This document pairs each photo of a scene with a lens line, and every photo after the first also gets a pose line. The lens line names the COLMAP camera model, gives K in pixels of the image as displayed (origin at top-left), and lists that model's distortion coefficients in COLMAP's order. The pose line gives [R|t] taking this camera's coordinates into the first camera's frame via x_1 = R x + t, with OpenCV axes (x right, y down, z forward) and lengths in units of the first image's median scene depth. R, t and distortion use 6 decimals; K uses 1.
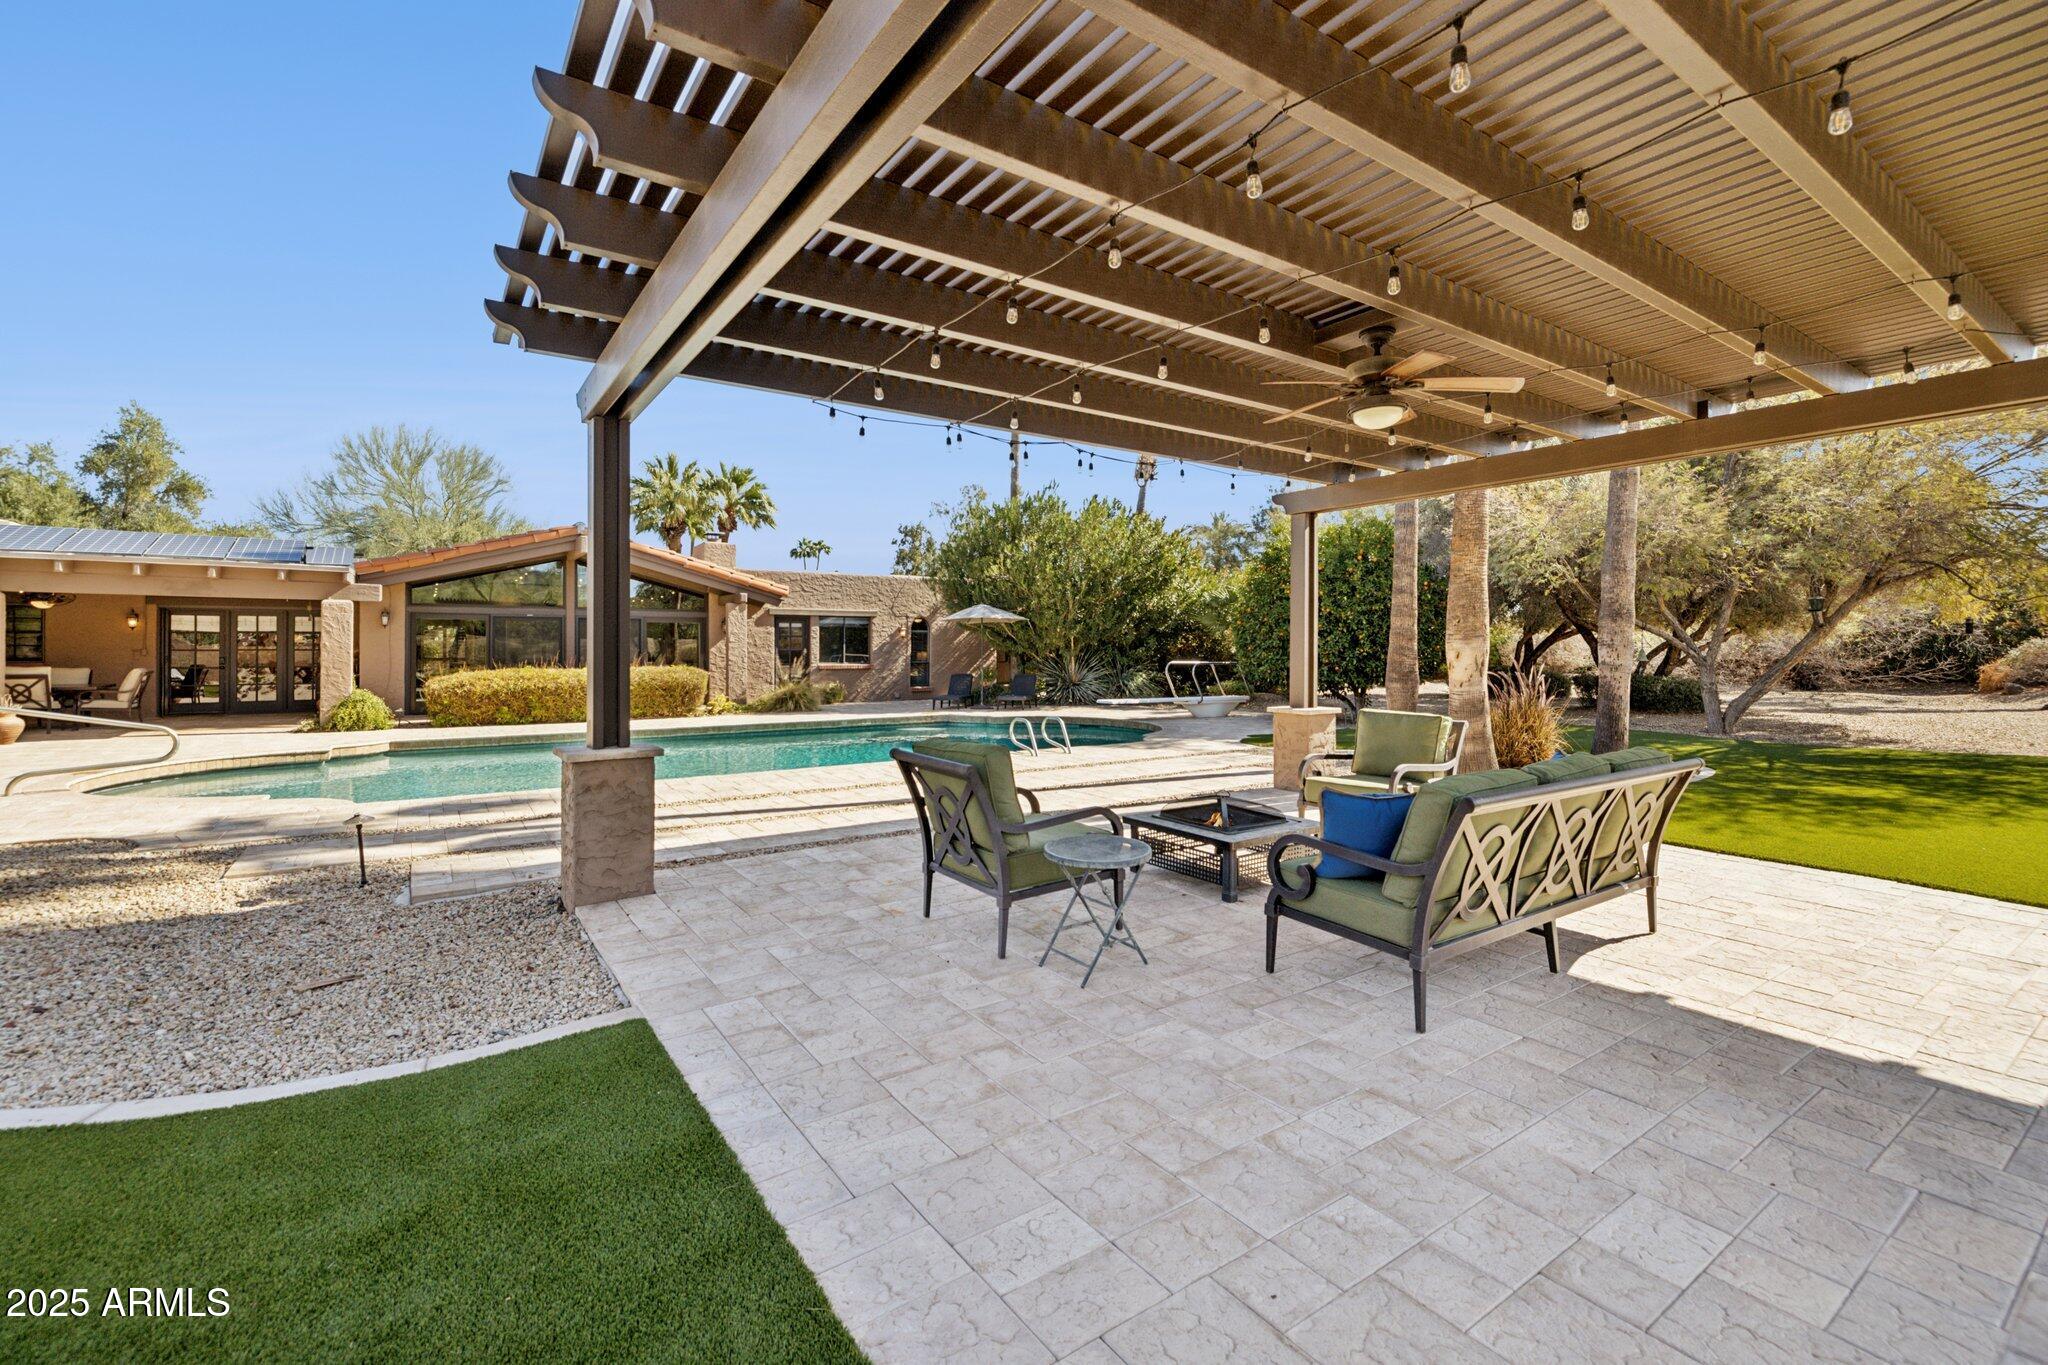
lens RADIAL K [[887.8, 0, 1031.2], [0, 887.8, 657.0], [0, 0, 1]] dist [0.000948, 0.000256]
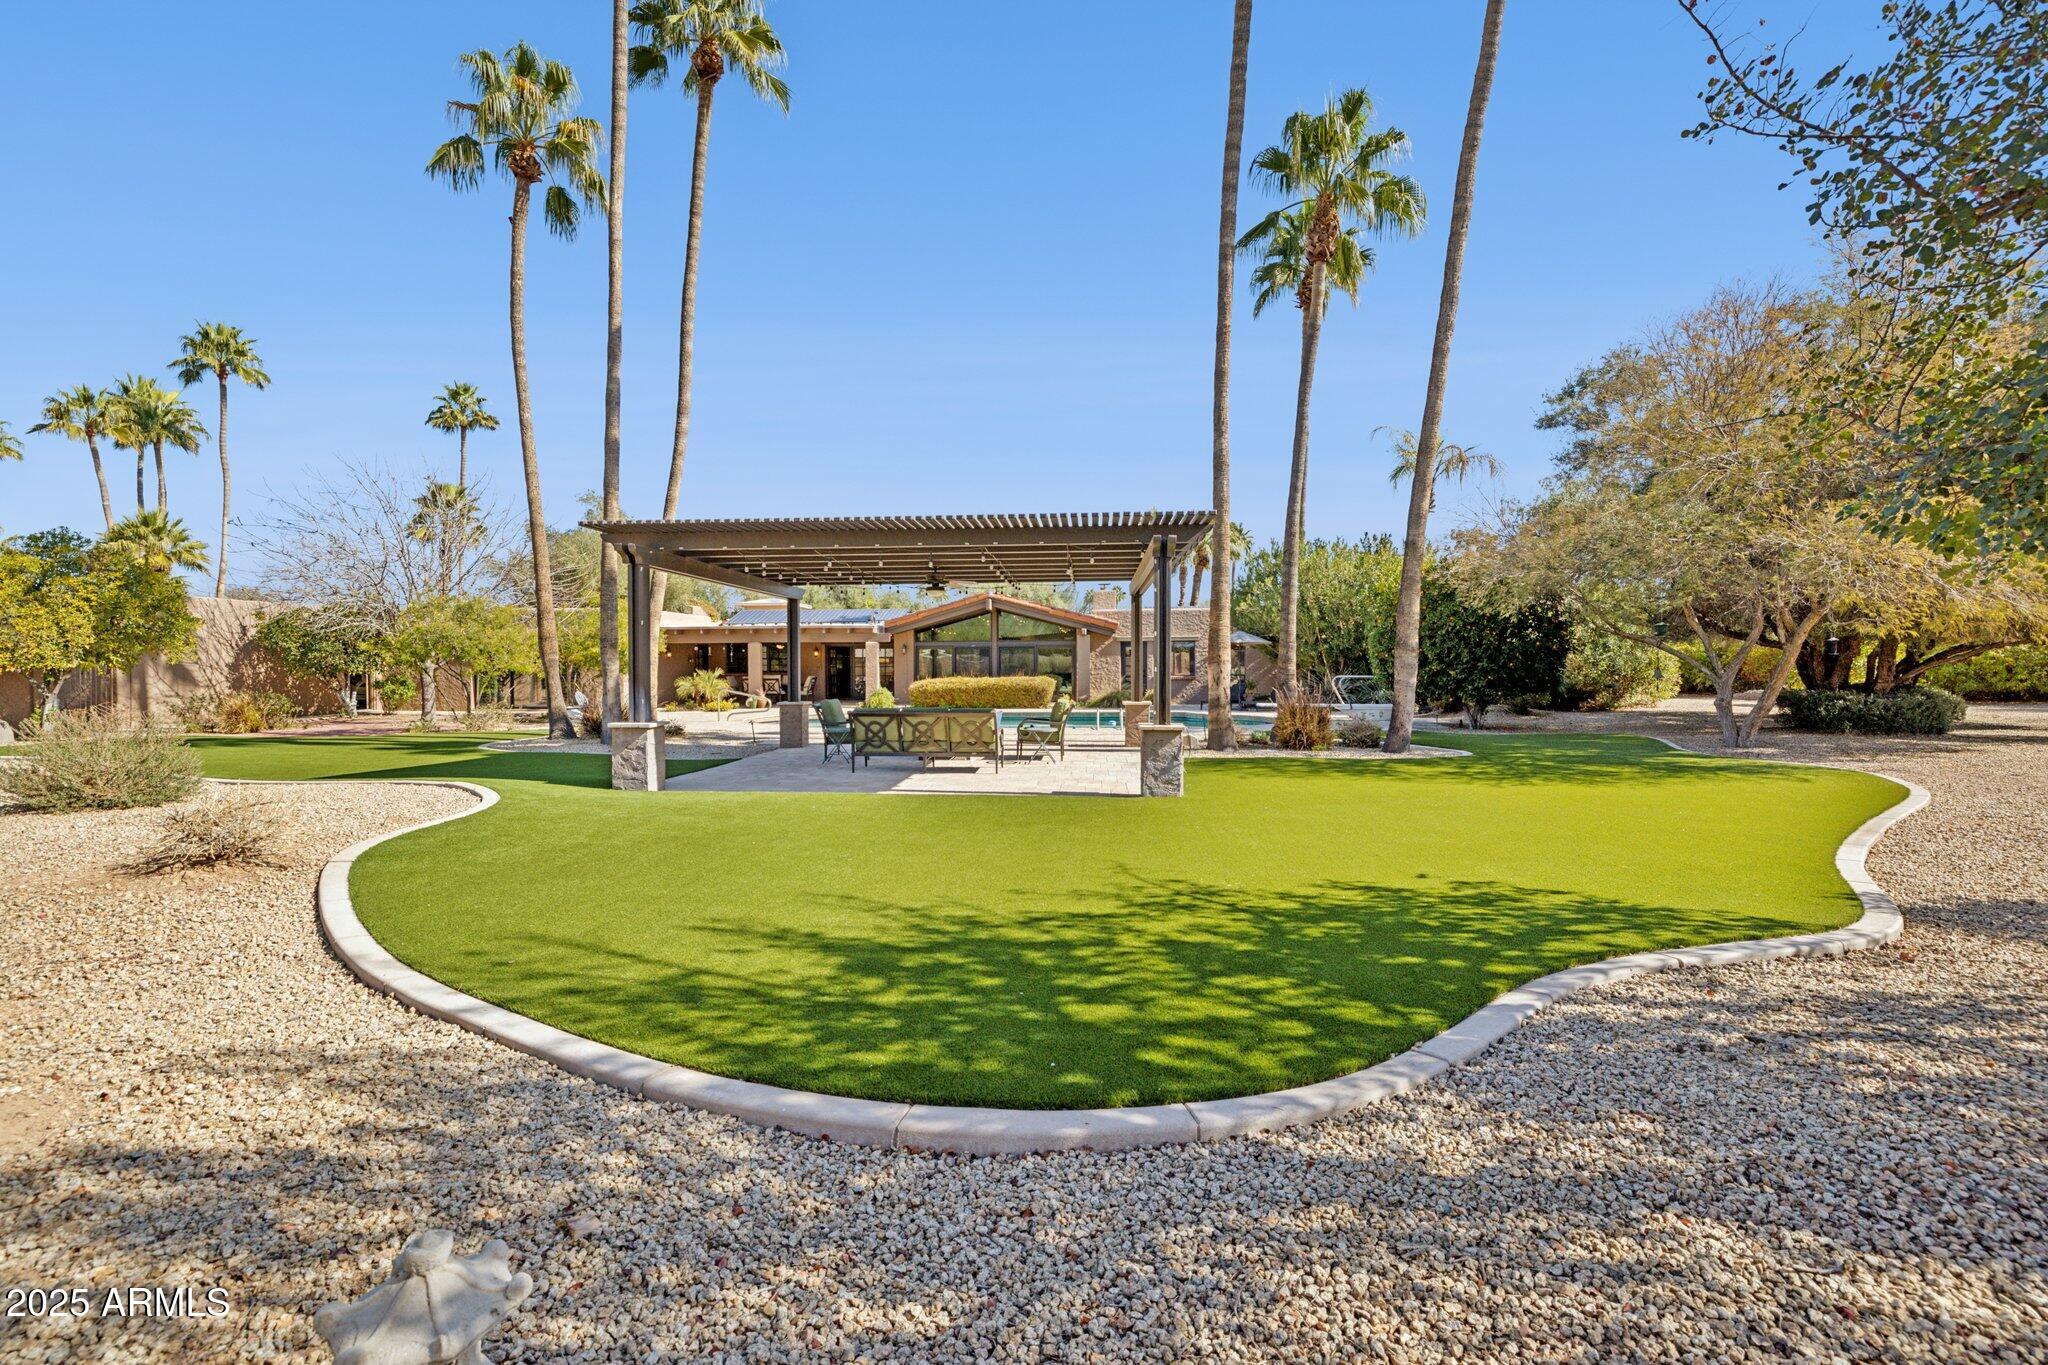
lens RADIAL K [[887.8, 0, 1031.2], [0, 887.8, 657.0], [0, 0, 1]] dist [0.000948, 0.000256]
pose [[0.780186, -0.007668, -0.625501, 0.552847], [0.000250, 0.999929, -0.011945, -0.005576], [0.625548, 0.009163, 0.780132, -0.243162]]
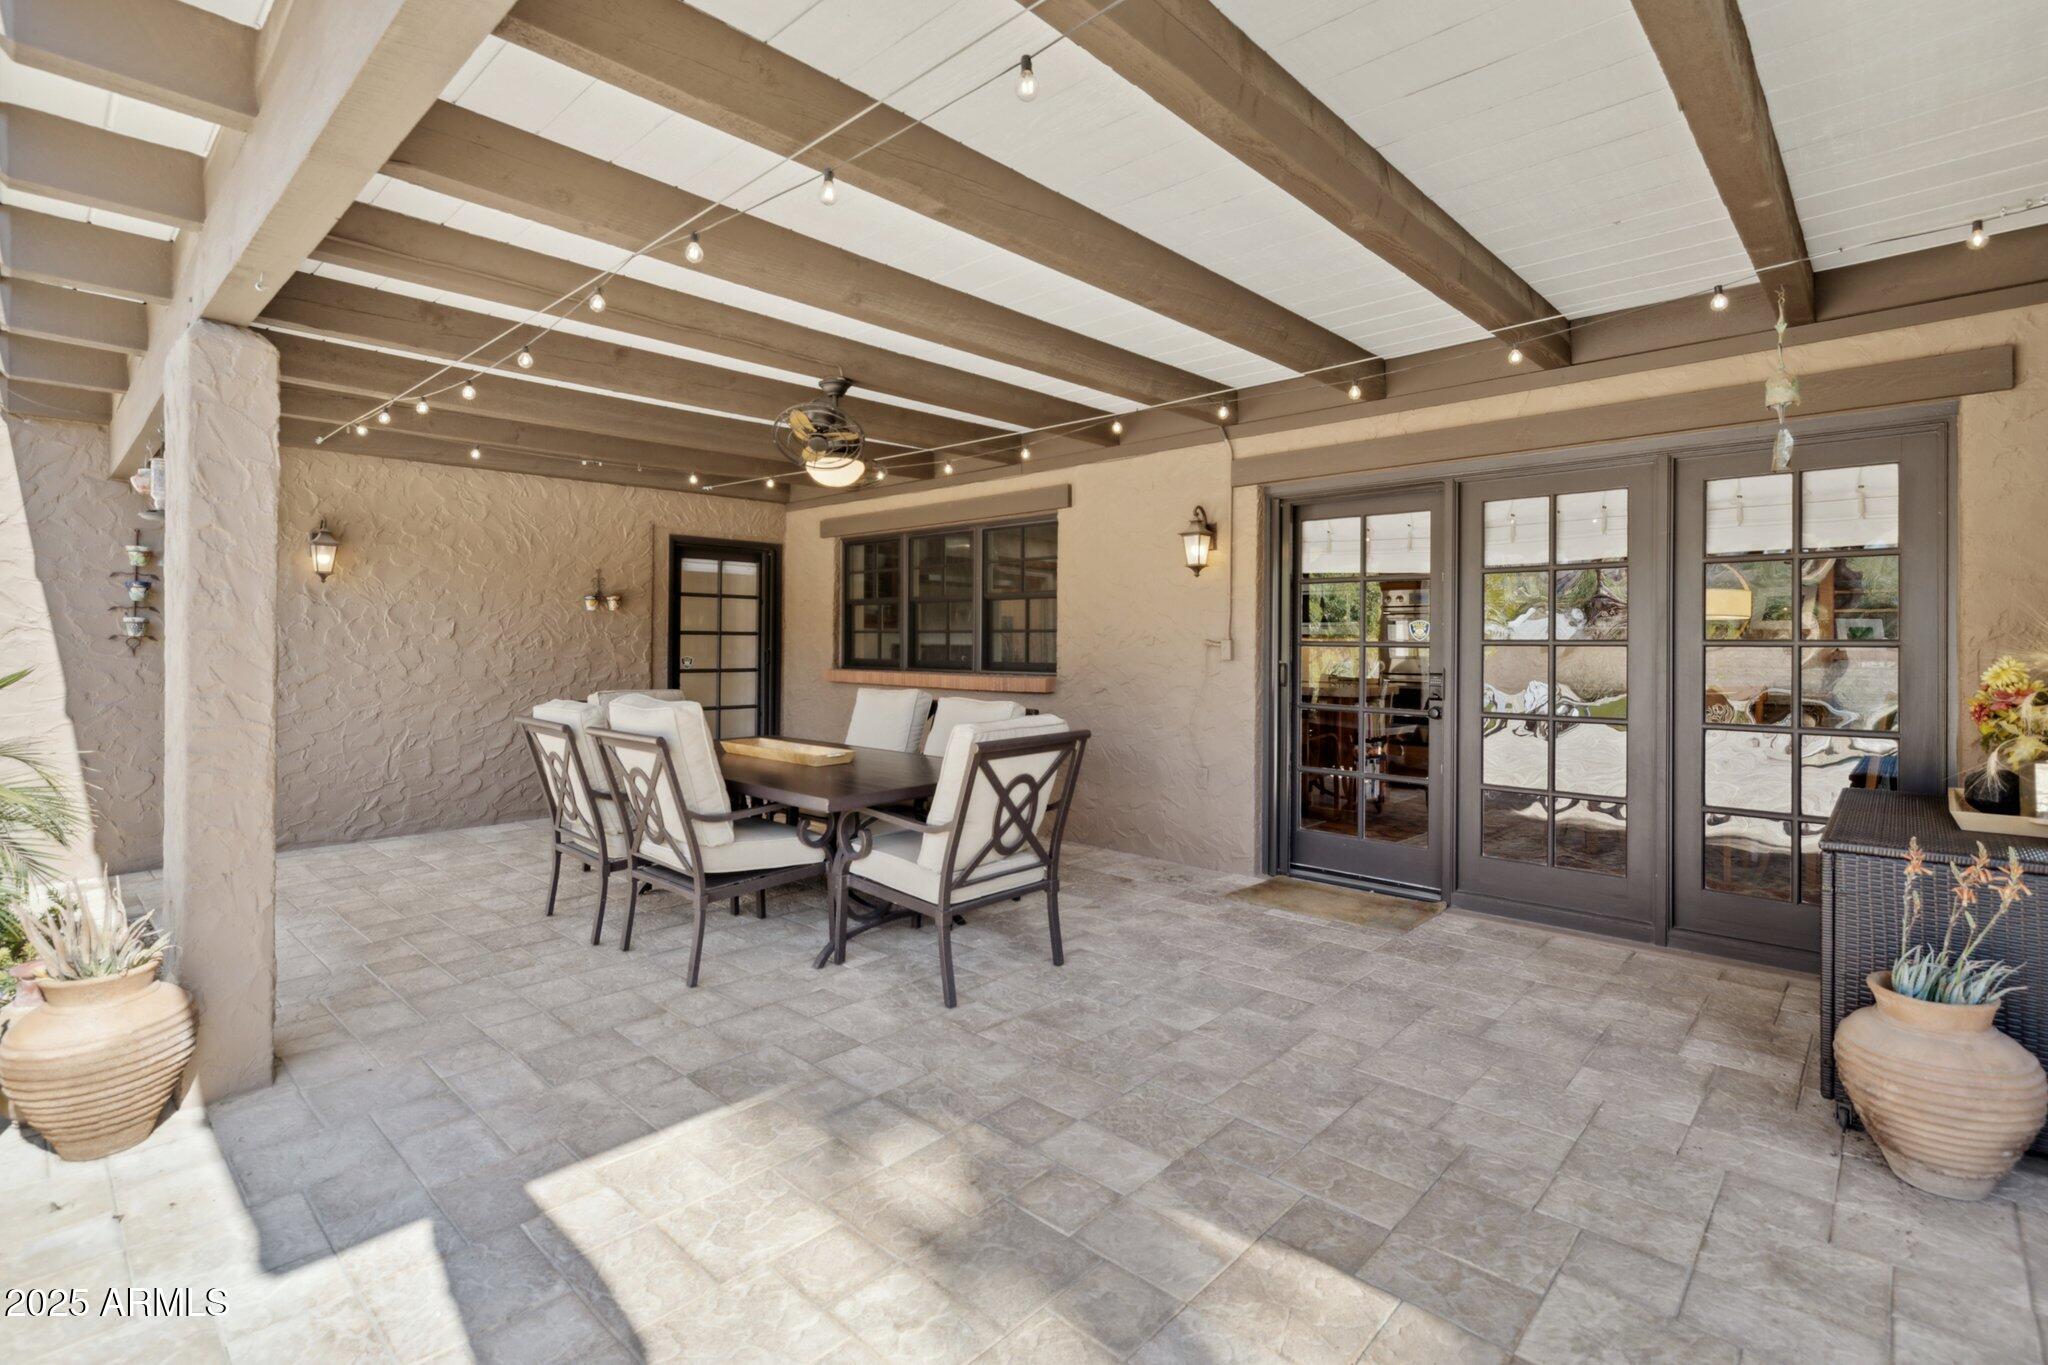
lens RADIAL K [[931.8, 0, 1024.9], [0, 931.8, 642.3], [0, 0, 1]] dist [-0.000162, -0.000026]
pose [[0.221431, -0.002174, -0.975174, -0.600115], [-0.013123, 0.999900, -0.005209, -0.004222], [0.975088, 0.013950, 0.221380, 0.733433]]
